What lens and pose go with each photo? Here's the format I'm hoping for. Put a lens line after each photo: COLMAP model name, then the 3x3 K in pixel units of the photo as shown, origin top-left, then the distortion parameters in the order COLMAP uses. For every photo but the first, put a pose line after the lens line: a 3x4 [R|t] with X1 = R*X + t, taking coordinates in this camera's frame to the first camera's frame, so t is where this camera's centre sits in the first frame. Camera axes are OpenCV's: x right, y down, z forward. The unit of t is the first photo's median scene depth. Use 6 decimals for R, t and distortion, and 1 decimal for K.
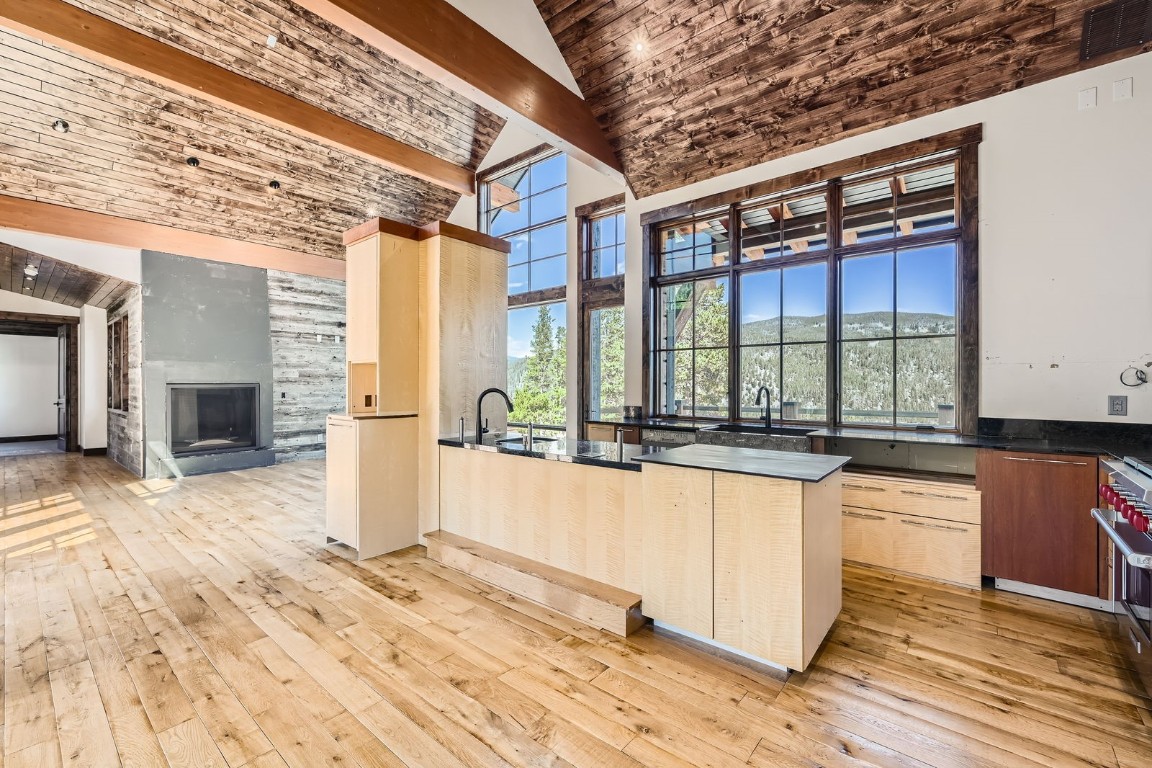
lens RADIAL K [[482.2, 0, 573.7], [0, 482.2, 382.7], [0, 0, 1]] dist [-0.000033, -0.000104]
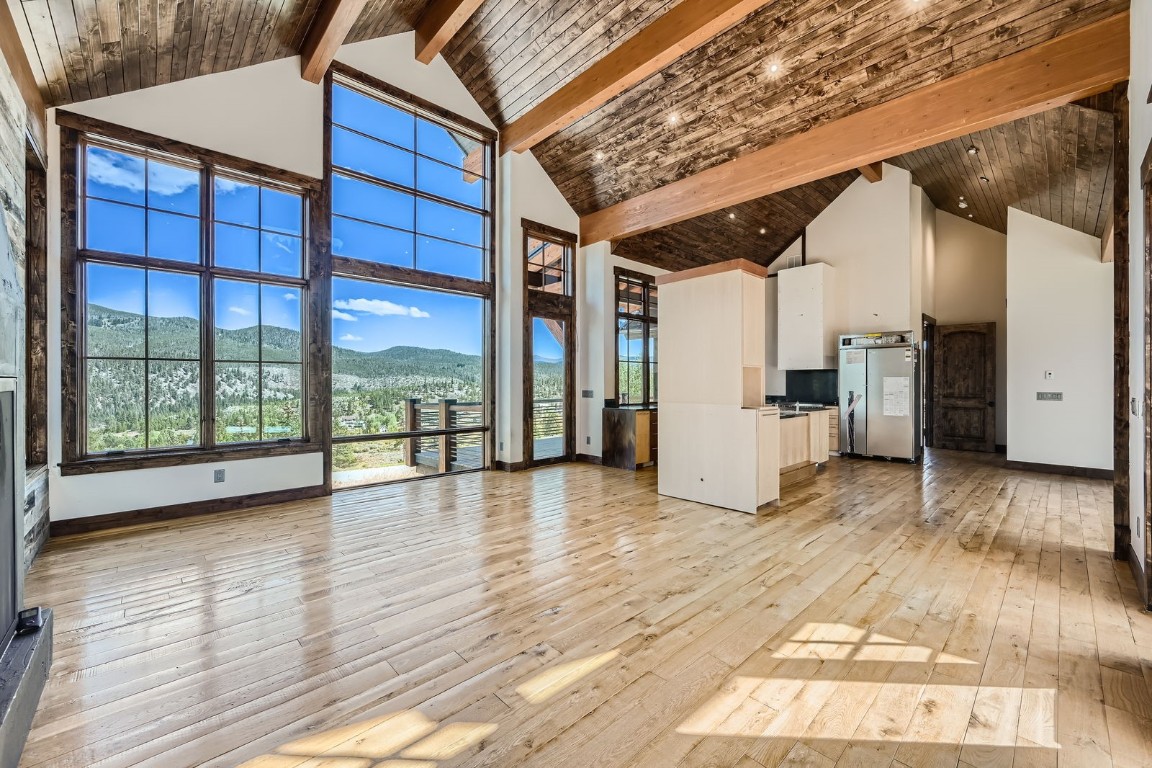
lens RADIAL K [[459.4, 0, 577.1], [0, 459.4, 386.5], [0, 0, 1]] dist [-0.003653, 0.000102]
pose [[0.115058, -0.008399, 0.993323, -1.197338], [-0.002353, 0.999959, 0.008727, 0.001829], [-0.993356, -0.003342, 0.115033, 0.918692]]
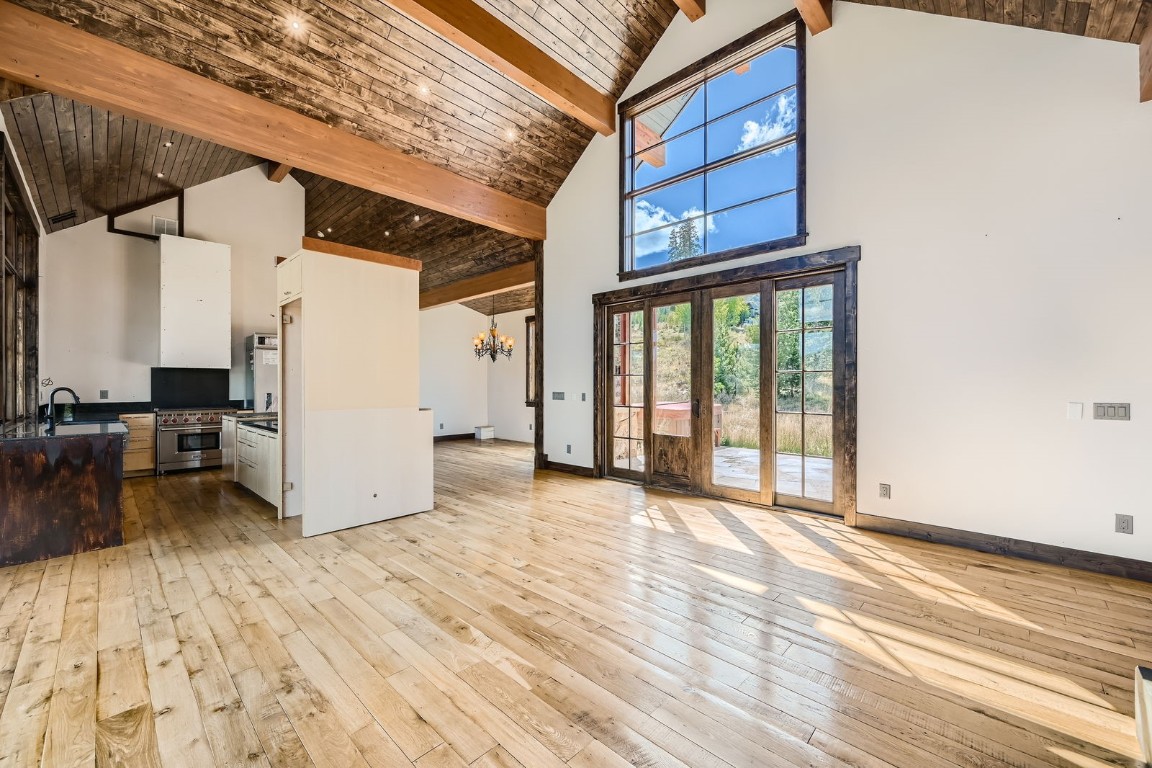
lens RADIAL K [[459.4, 0, 578.2], [0, 459.4, 387.1], [0, 0, 1]] dist [-0.003653, 0.000102]
pose [[-0.998800, -0.002725, 0.048904, -0.668646], [-0.002700, 0.999996, 0.000590, 0.005141], [-0.048905, 0.000458, -0.998803, 1.535295]]
